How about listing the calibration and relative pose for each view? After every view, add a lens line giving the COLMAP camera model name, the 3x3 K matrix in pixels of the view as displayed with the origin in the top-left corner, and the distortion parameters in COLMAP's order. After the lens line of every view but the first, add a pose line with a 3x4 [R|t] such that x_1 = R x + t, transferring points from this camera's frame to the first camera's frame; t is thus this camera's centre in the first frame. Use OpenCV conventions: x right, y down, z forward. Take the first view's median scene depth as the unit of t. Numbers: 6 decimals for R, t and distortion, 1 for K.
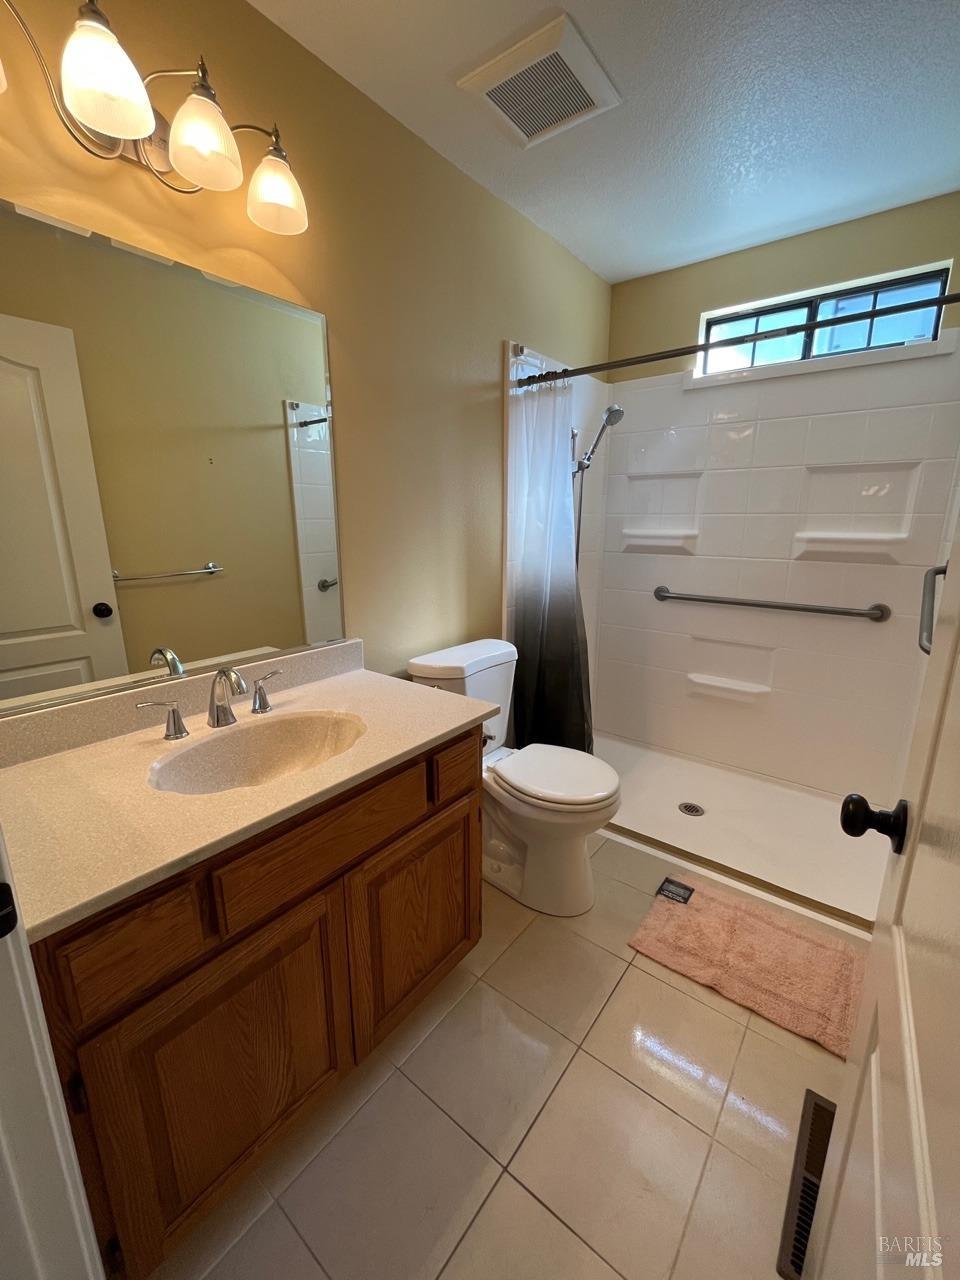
lens RADIAL K [[522.3, 0, 481.5], [0, 522.3, 641.7], [0, 0, 1]] dist [-0.002579, -0.000604]
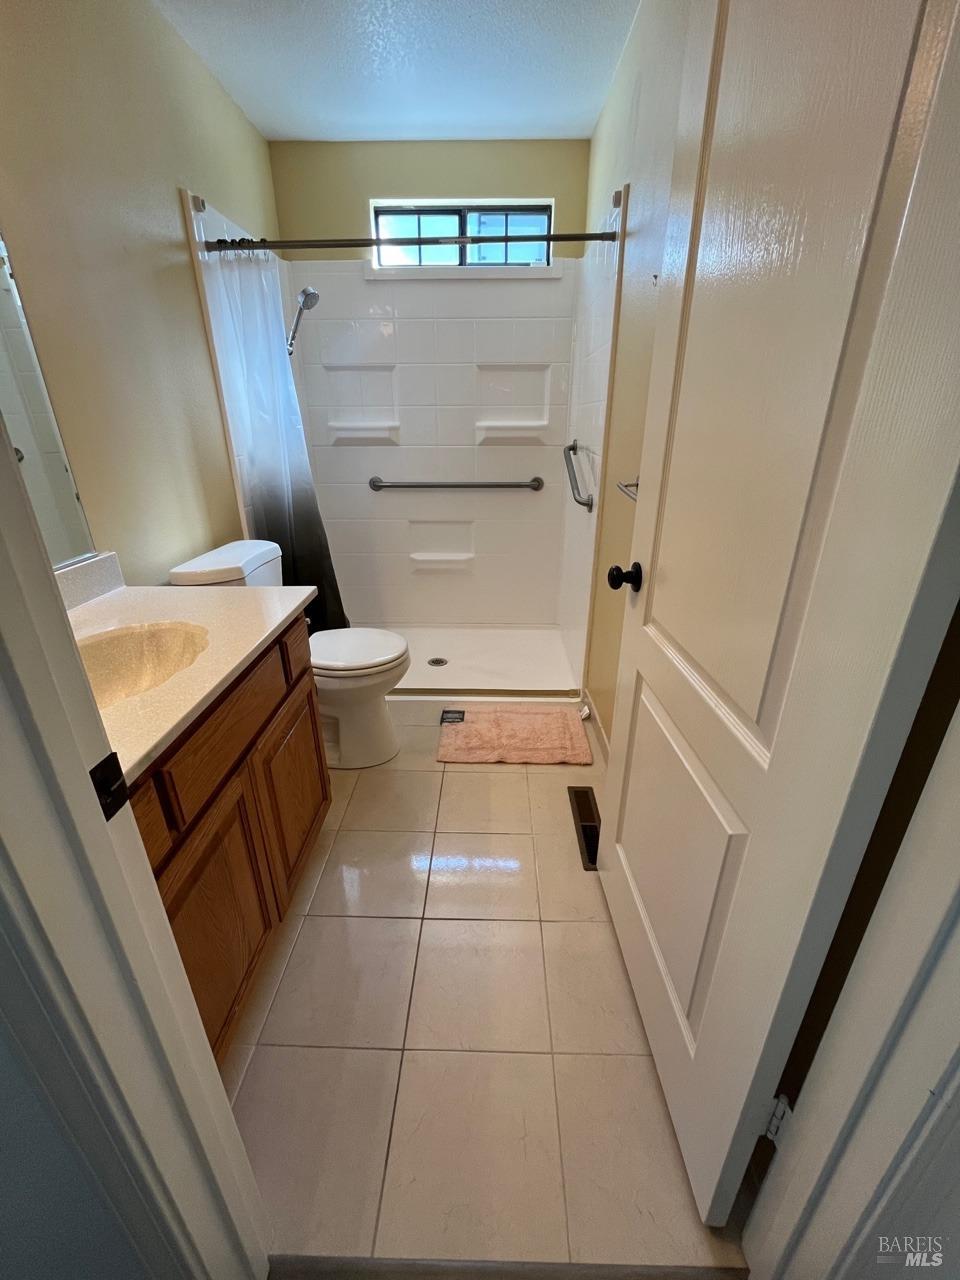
lens RADIAL K [[522.3, 0, 479.7], [0, 522.3, 642.8], [0, 0, 1]] dist [-0.002579, -0.000604]
pose [[0.801021, -0.239486, 0.548645, -0.209089], [0.143042, 0.966514, 0.213047, 0.035627], [-0.581295, -0.092176, 0.808455, -0.050534]]
